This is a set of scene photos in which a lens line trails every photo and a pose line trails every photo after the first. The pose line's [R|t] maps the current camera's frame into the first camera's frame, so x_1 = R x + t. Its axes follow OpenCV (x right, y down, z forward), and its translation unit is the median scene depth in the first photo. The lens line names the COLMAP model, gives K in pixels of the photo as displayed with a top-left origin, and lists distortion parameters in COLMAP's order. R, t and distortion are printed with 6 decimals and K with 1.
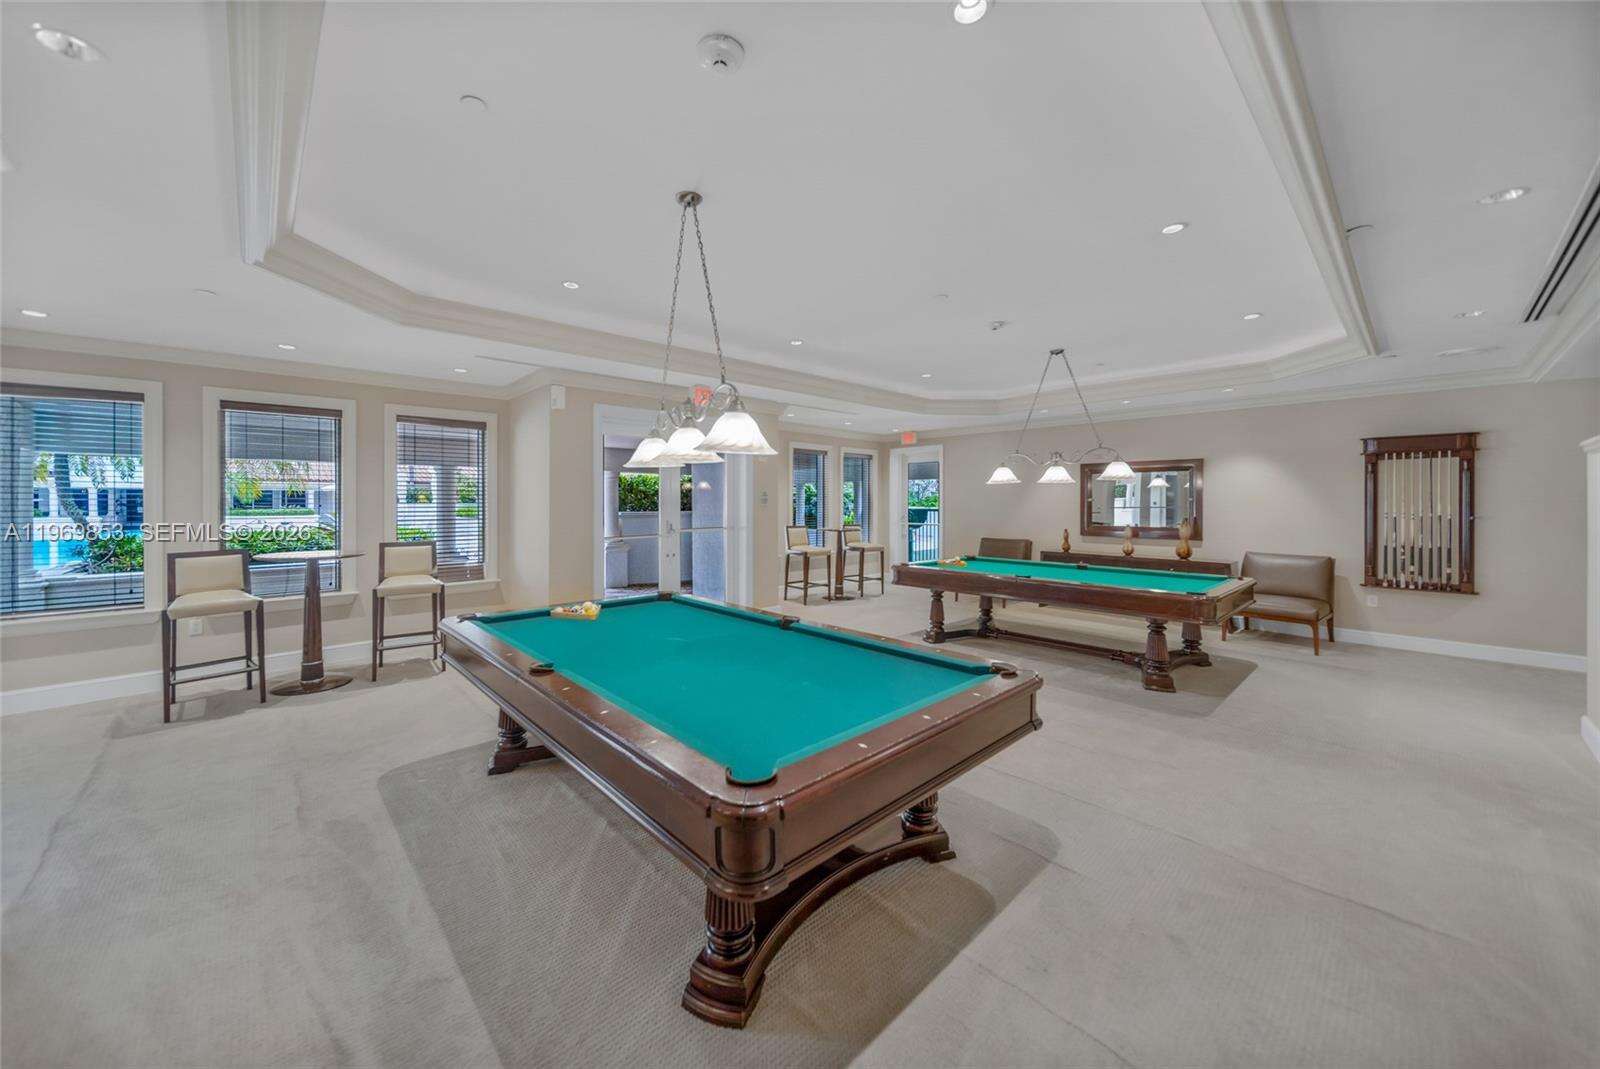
lens RADIAL K [[581.2, 0, 795.6], [0, 581.2, 511.4], [0, 0, 1]] dist [0.015685, -0.007109]
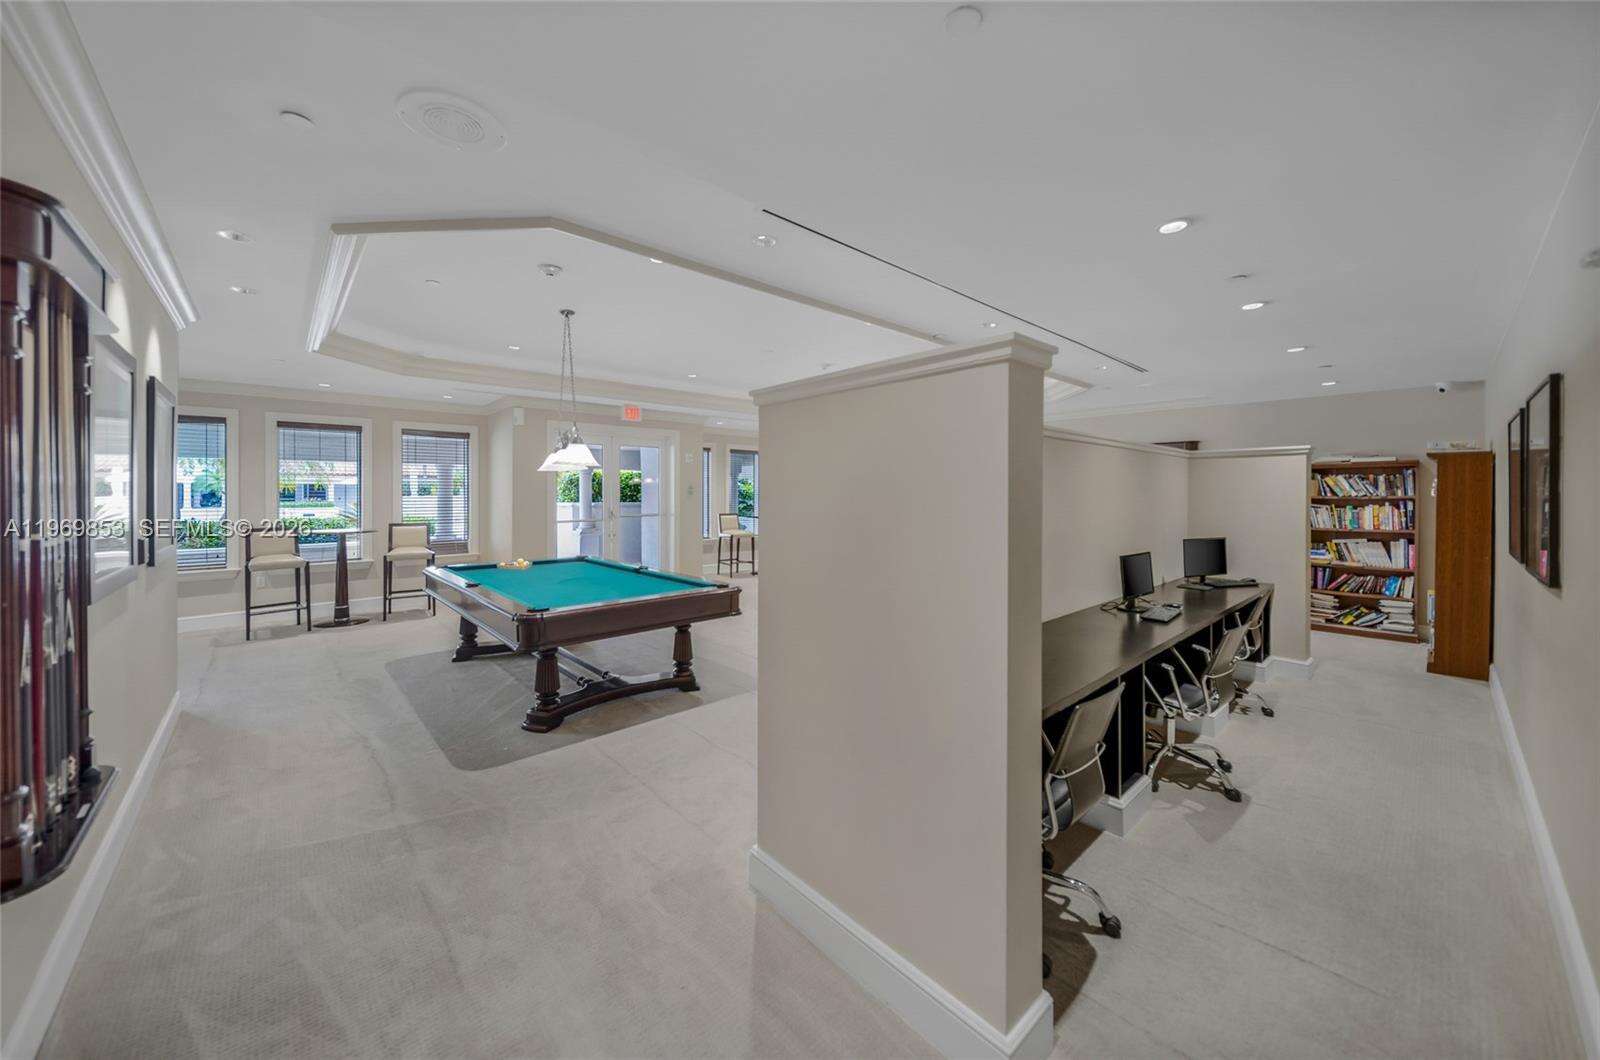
lens RADIAL K [[579.7, 0, 793.2], [0, 579.7, 505.0], [0, 0, 1]] dist [-0.000363, 0.000055]
pose [[0.999863, 0.001342, -0.016516, 0.263501], [-0.001347, 0.999999, -0.000301, 0.010287], [0.016516, 0.000323, 0.999864, -0.349582]]
